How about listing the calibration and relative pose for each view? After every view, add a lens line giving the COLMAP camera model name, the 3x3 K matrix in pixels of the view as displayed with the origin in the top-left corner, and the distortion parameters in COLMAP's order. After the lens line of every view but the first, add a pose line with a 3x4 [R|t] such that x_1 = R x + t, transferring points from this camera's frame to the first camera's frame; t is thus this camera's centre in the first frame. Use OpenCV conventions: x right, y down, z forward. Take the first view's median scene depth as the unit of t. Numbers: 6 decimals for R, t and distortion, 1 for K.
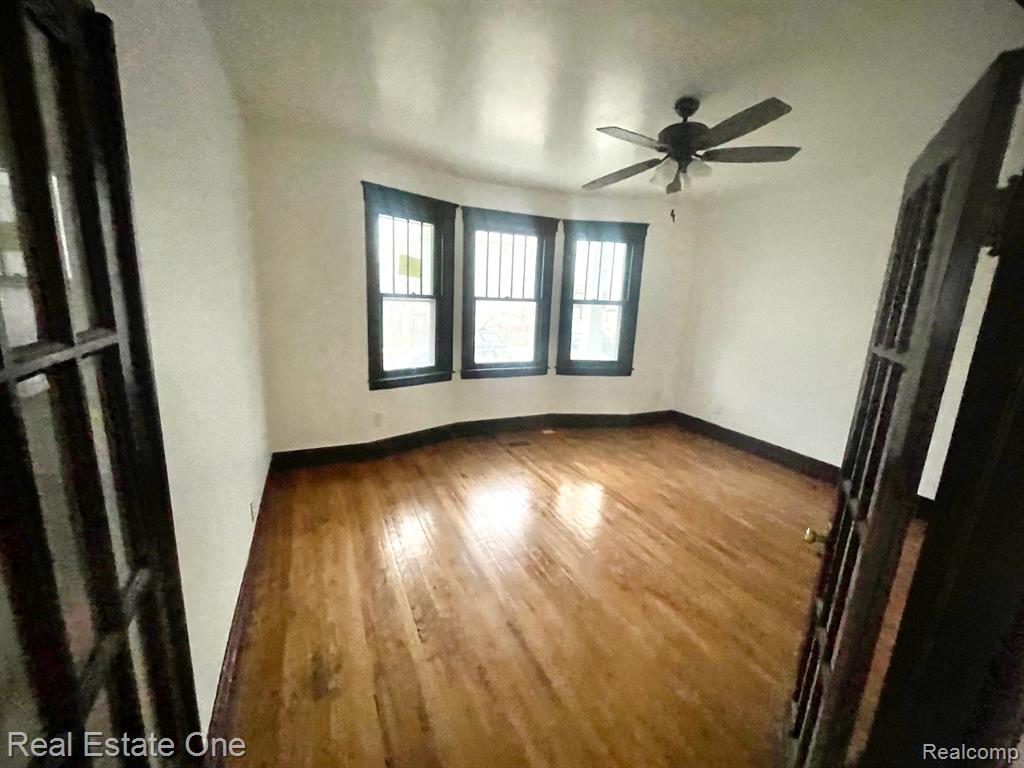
lens RADIAL K [[416.2, 0, 512.0], [0, 416.2, 384.0], [0, 0, 1]] dist [-0.000129, -0.000027]
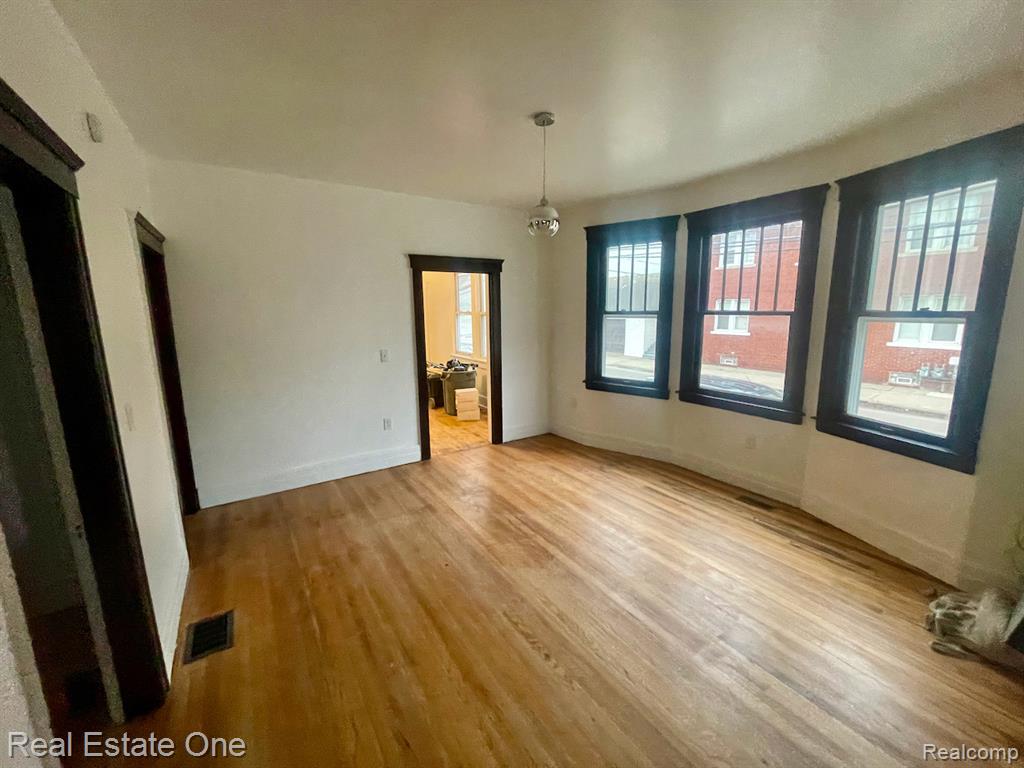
lens RADIAL K [[416.2, 0, 512.0], [0, 416.2, 384.0], [0, 0, 1]] dist [-0.000129, -0.000027]
pose [[0.127185, 0.140580, -0.981866, 0.767926], [-0.194163, 0.974282, 0.114343, -0.087691], [0.972689, 0.176100, 0.151209, 0.529535]]
